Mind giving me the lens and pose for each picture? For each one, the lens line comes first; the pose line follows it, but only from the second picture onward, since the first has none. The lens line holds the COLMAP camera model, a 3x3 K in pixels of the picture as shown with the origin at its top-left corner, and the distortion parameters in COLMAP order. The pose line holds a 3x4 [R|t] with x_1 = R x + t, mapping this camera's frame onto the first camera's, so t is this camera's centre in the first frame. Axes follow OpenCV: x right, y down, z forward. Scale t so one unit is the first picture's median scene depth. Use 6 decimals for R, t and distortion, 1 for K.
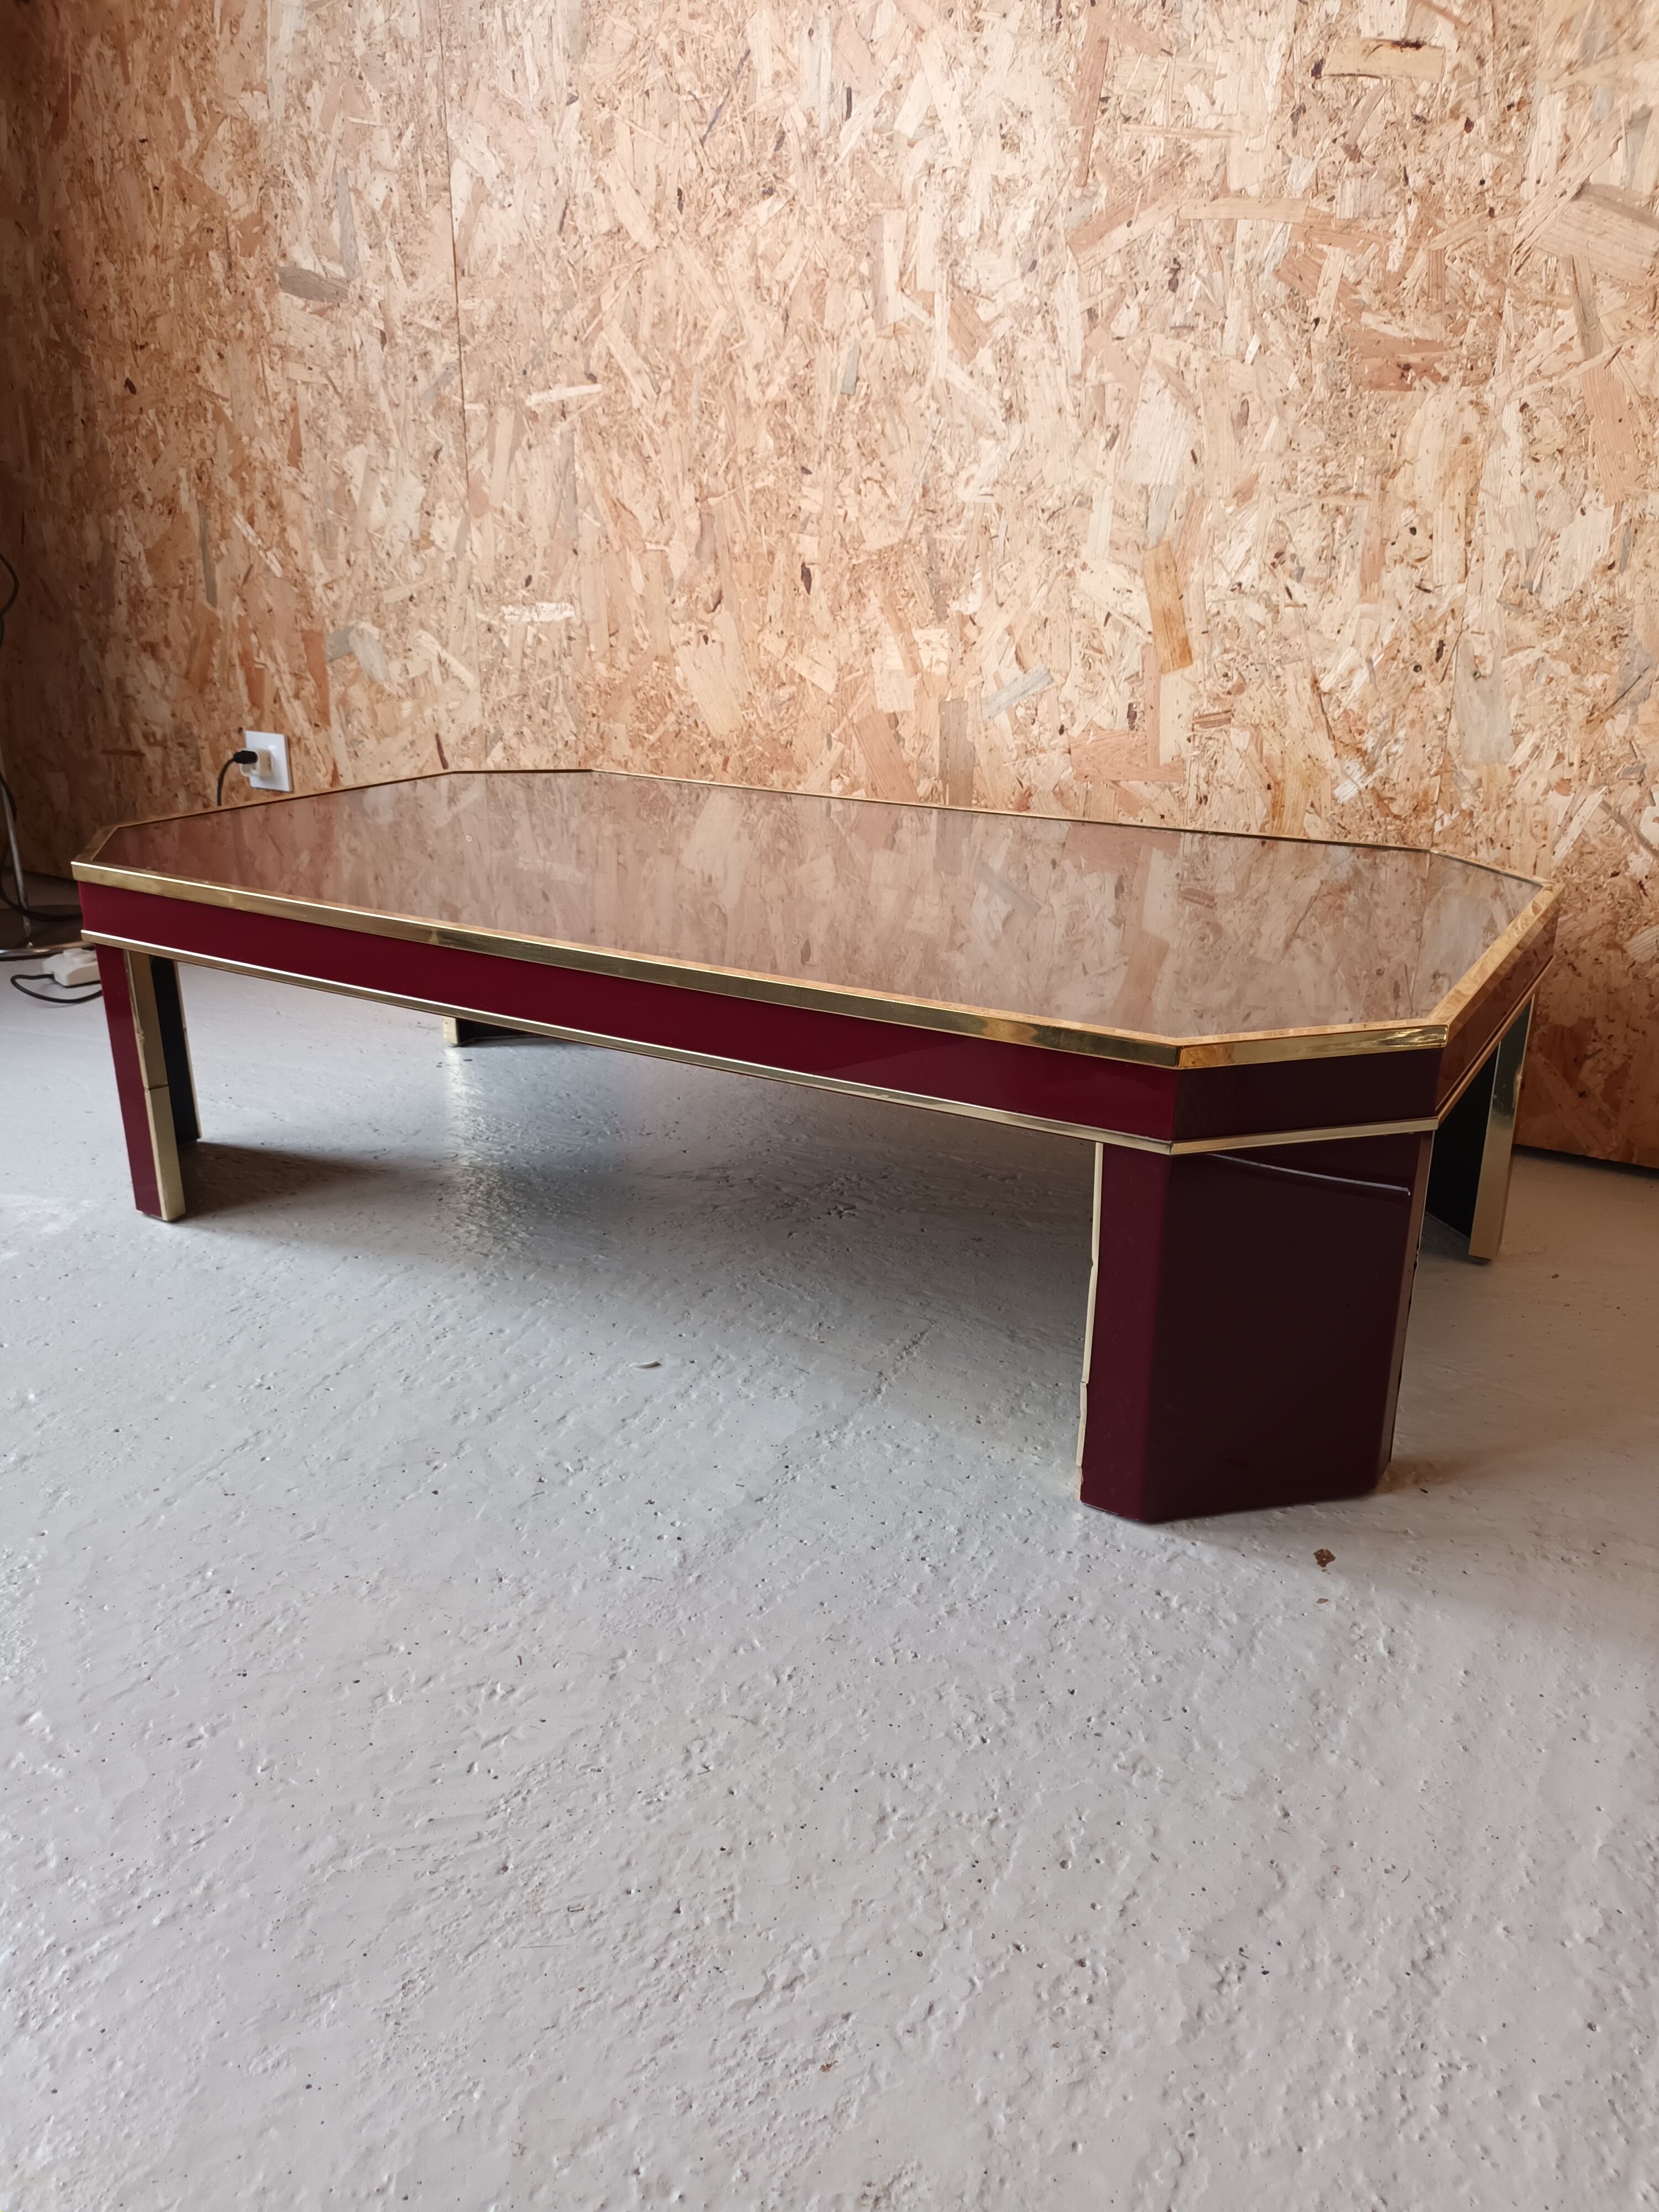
lens RADIAL K [[1659.2, 0, 818.5], [0, 1659.2, 1115.3], [0, 0, 1]] dist [0.026475, -0.039500]
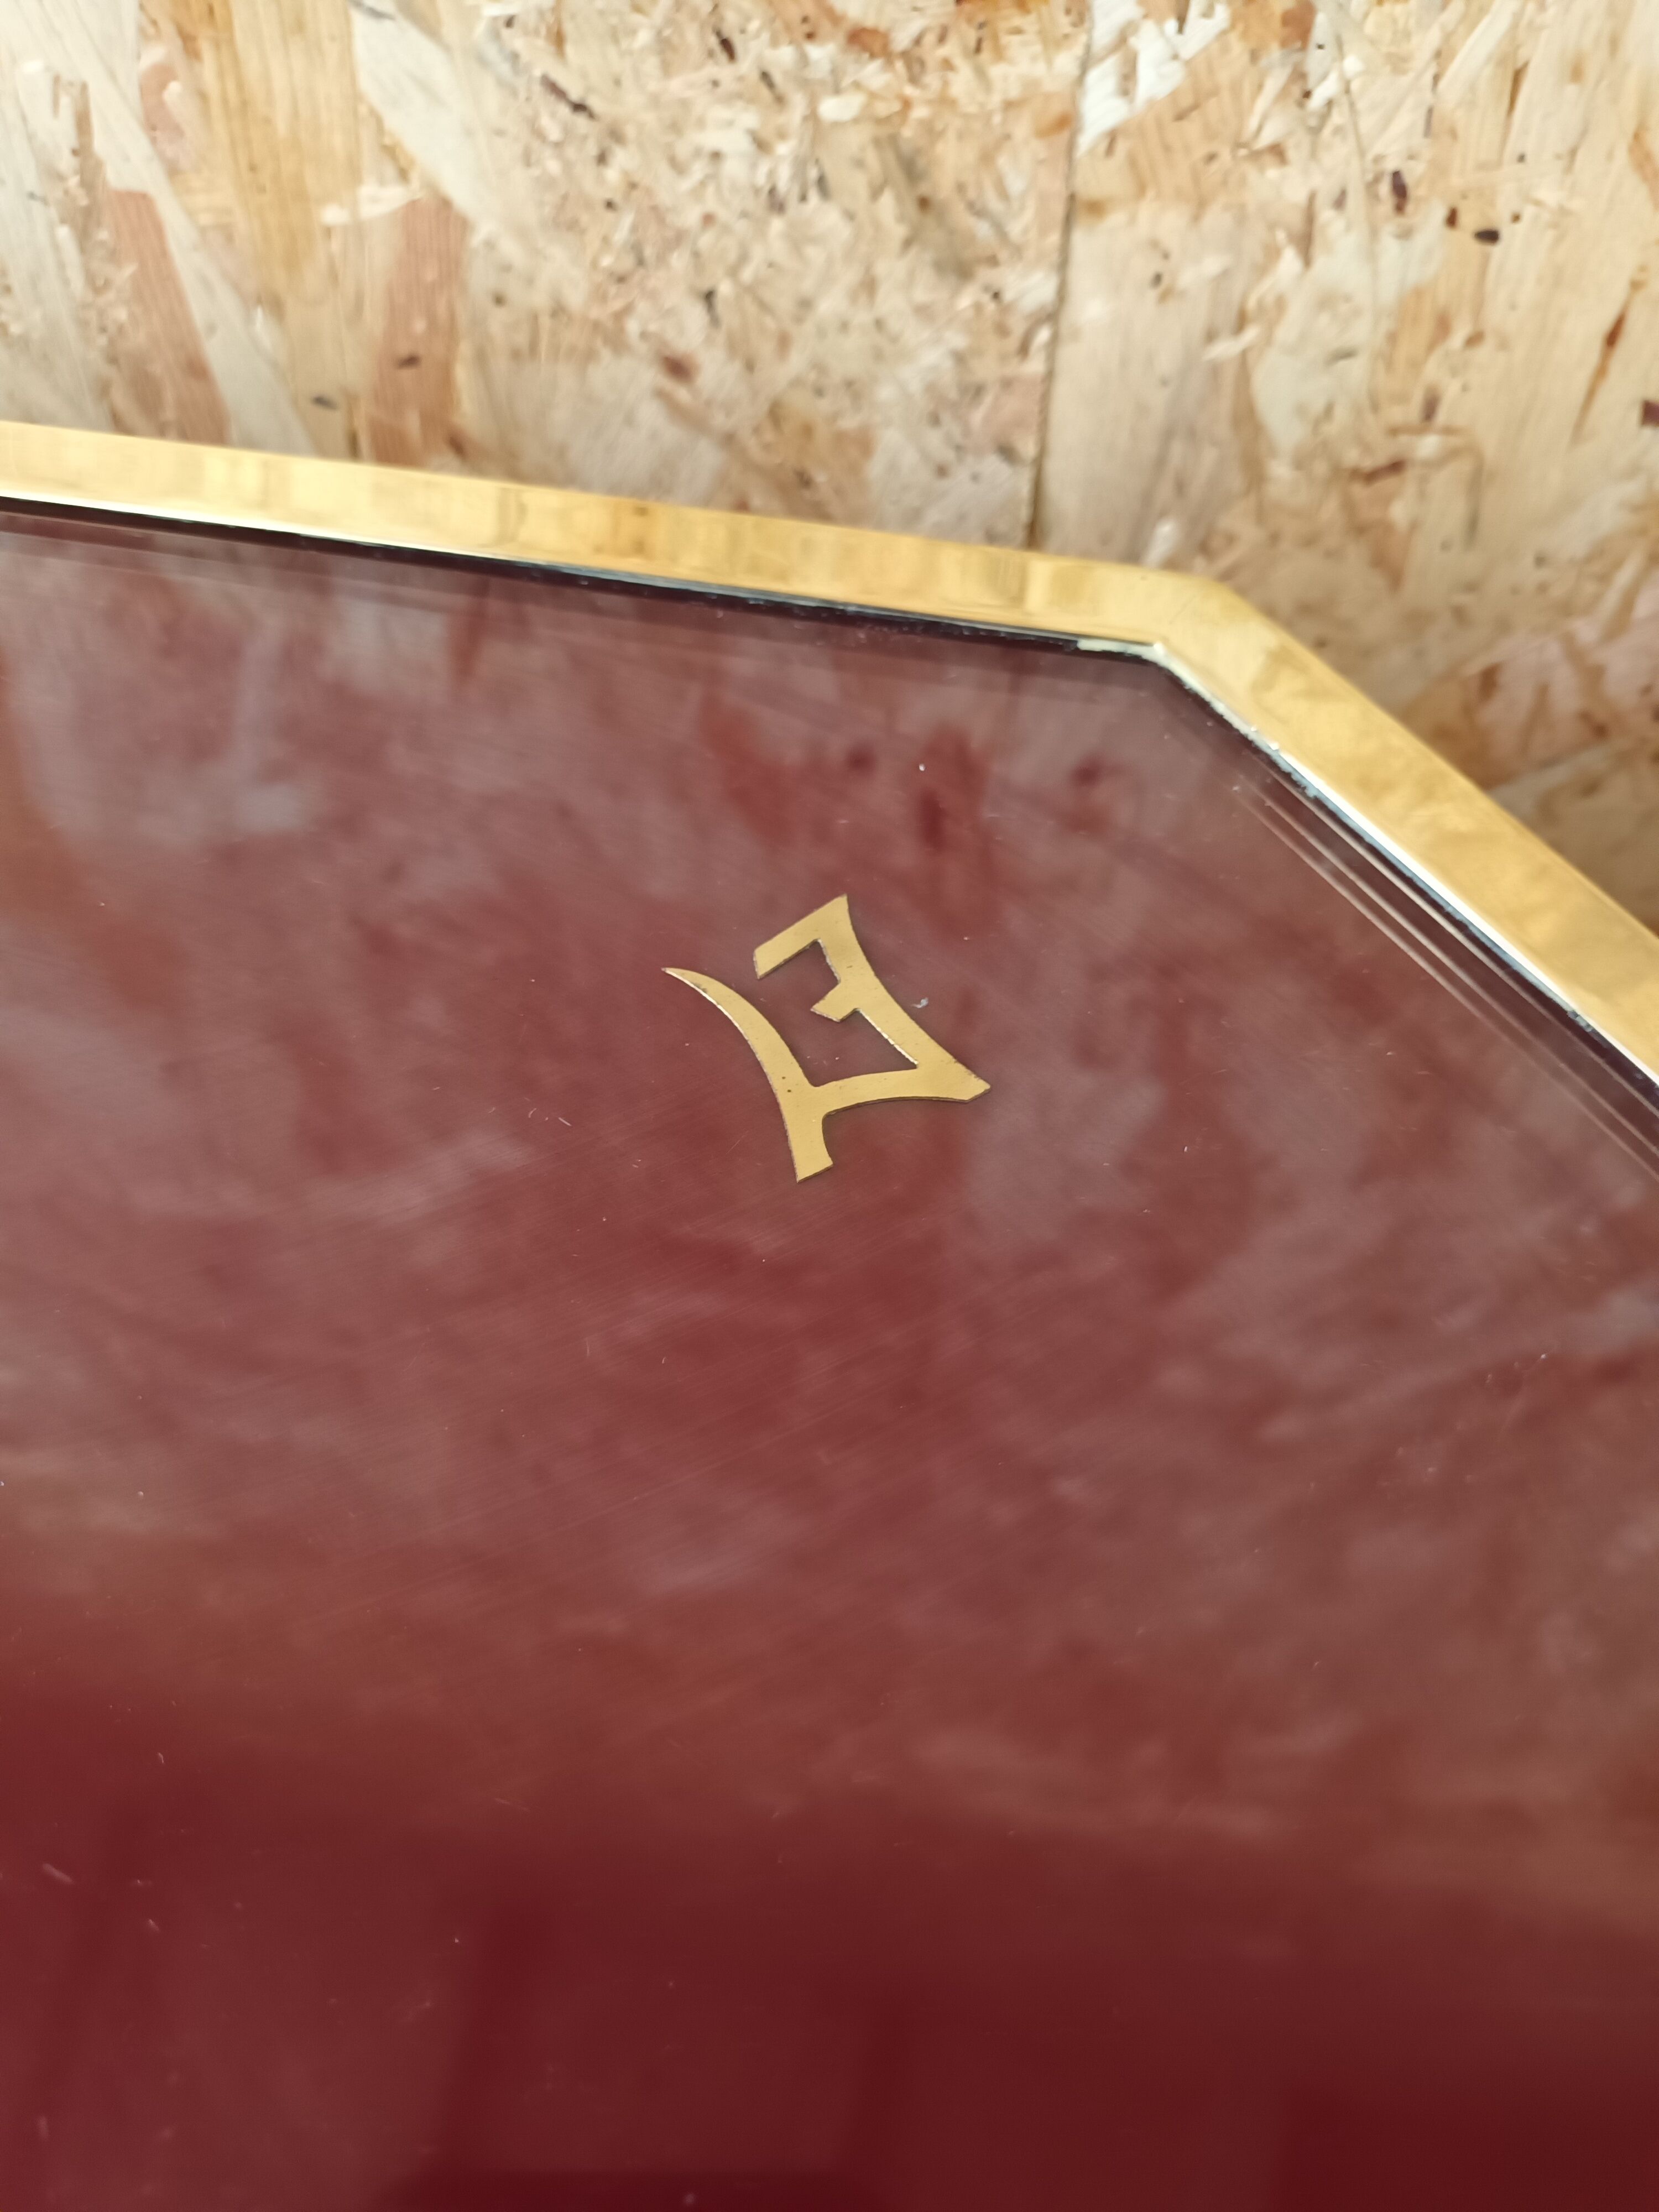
lens RADIAL K [[1729.8, 0, 830.4], [0, 1729.8, 1111.1], [0, 0, 1]] dist [-0.014871, -0.009597]
pose [[0.944036, -0.271574, 0.187202, 0.272145], [0.108560, 0.791744, 0.601128, -0.189573], [-0.311467, -0.547164, 0.776917, 0.778279]]
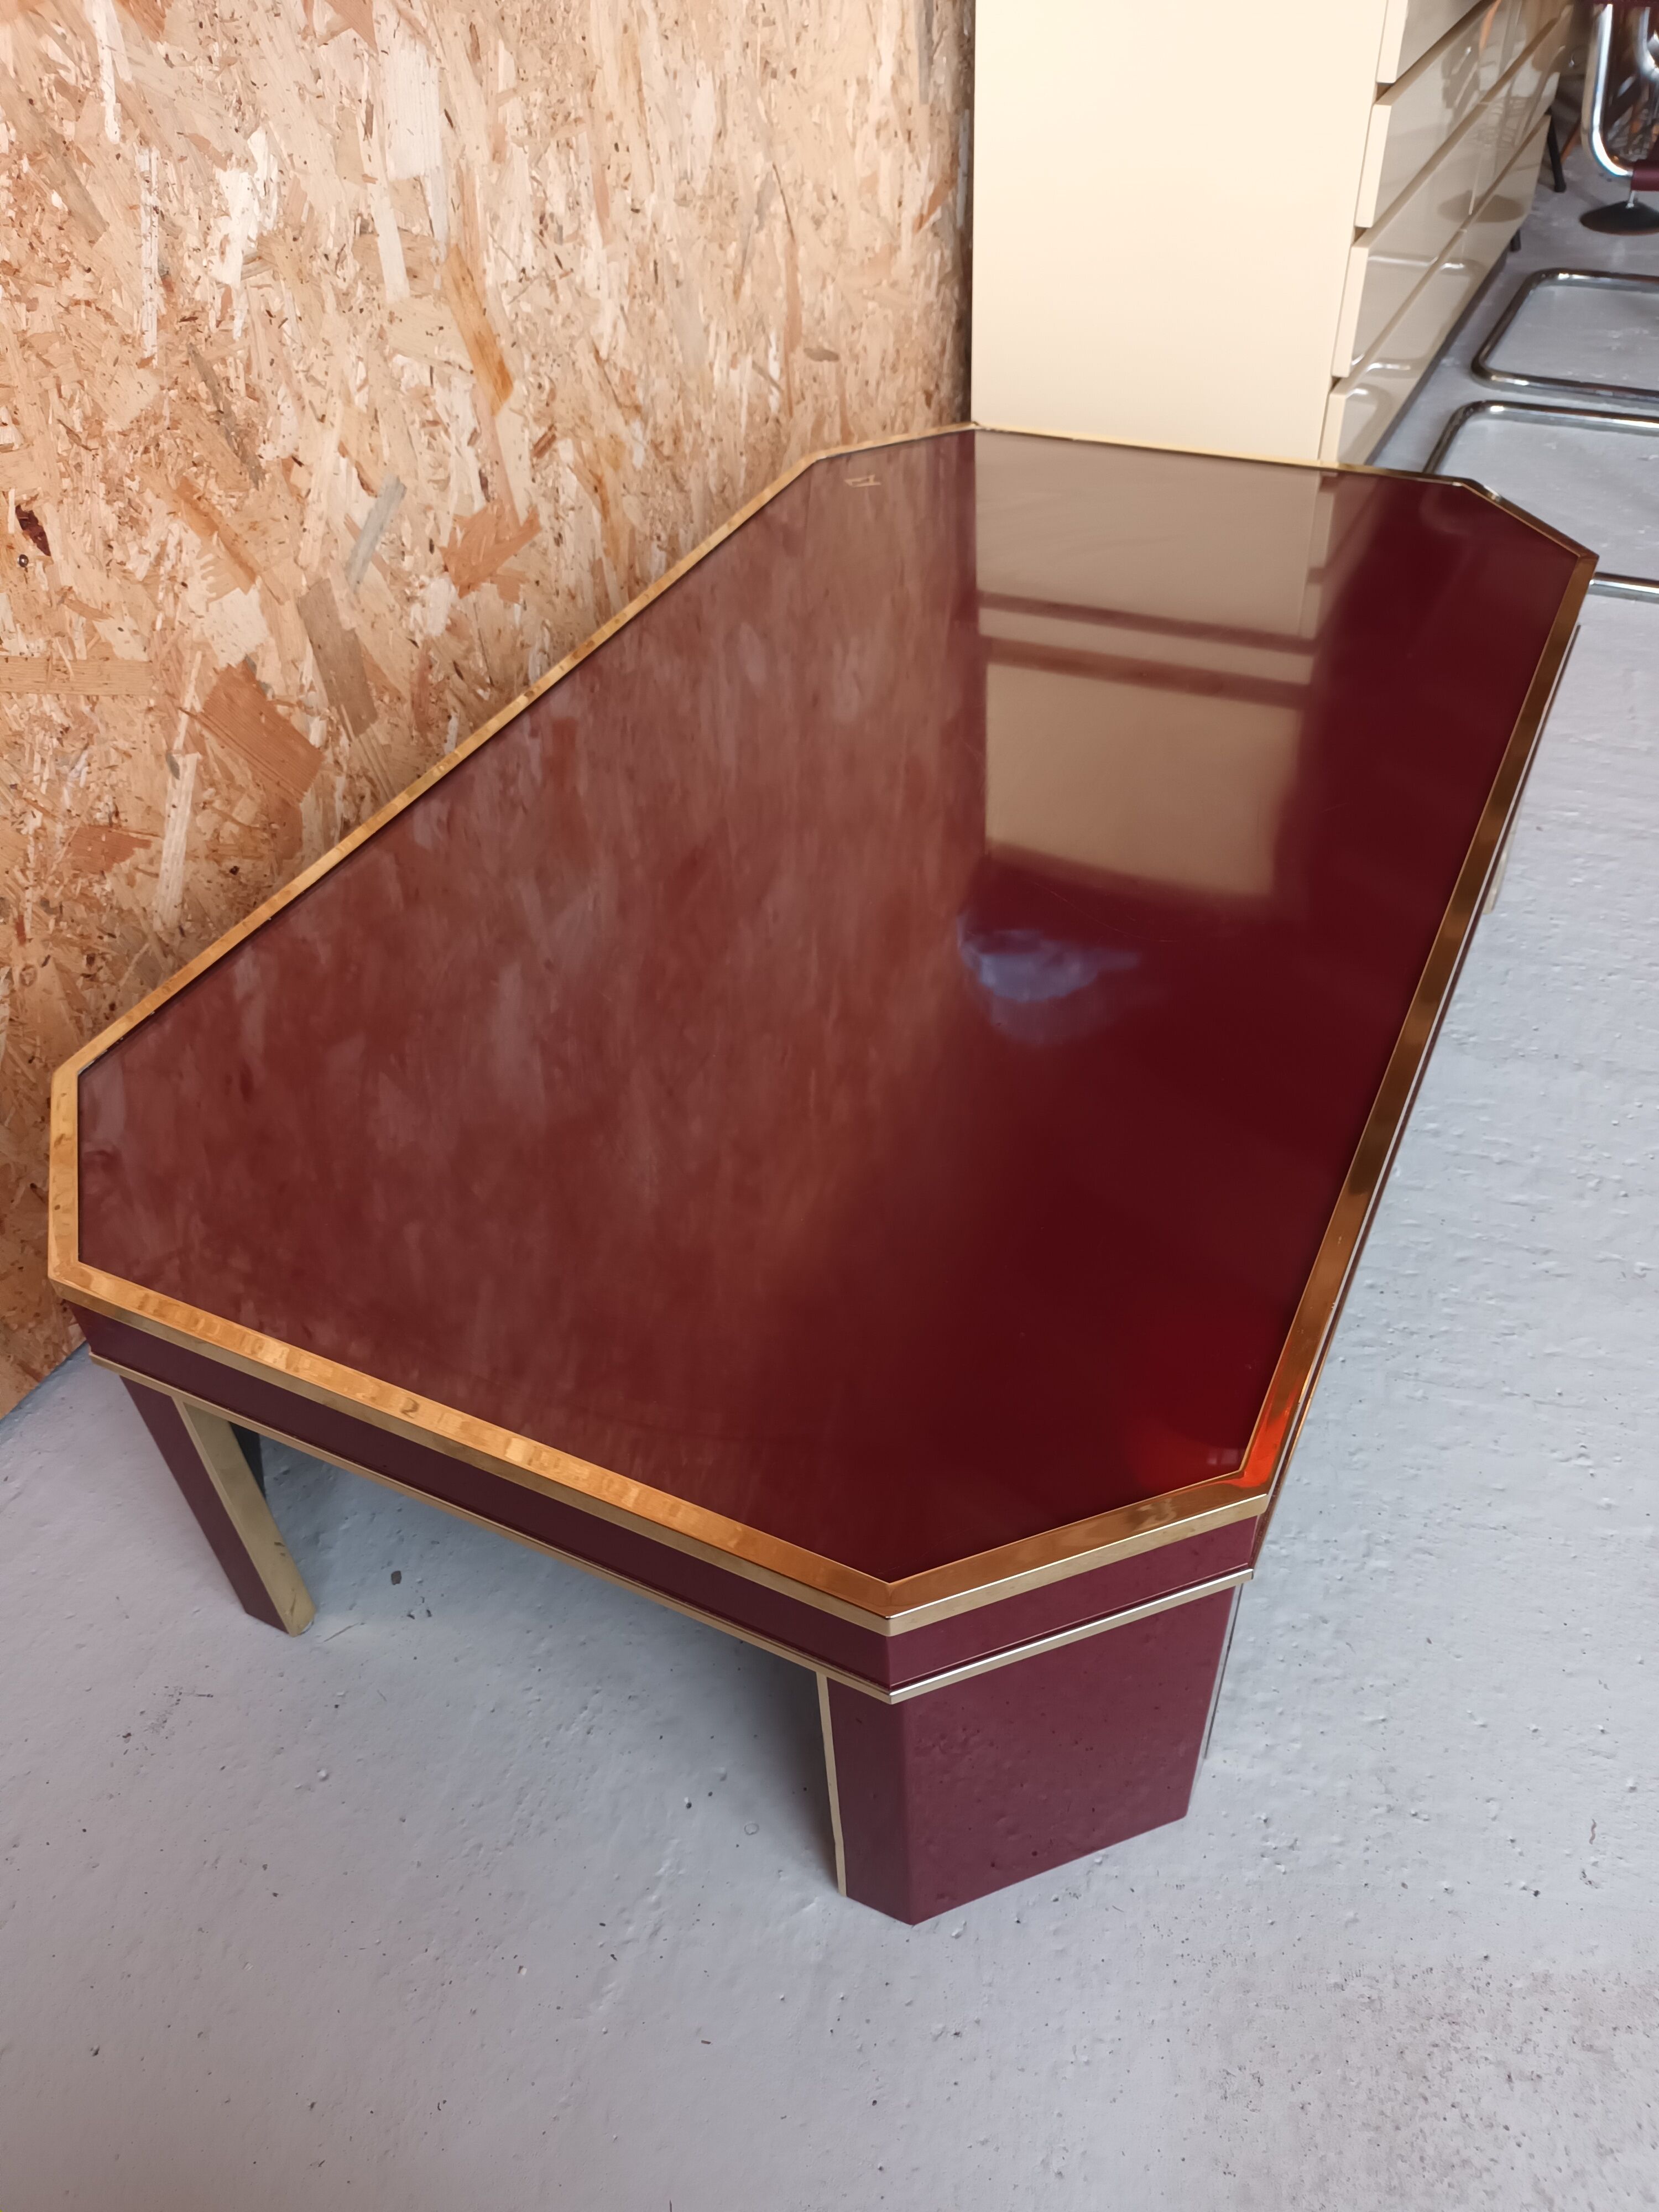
lens RADIAL K [[1659.2, 0, 826.8], [0, 1659.2, 1110.9], [0, 0, 1]] dist [0.026475, -0.039500]
pose [[-0.077298, -0.675292, 0.733489, -0.598041], [0.387224, 0.657601, 0.646233, -0.497001], [-0.918739, 0.333978, 0.210658, 0.804396]]
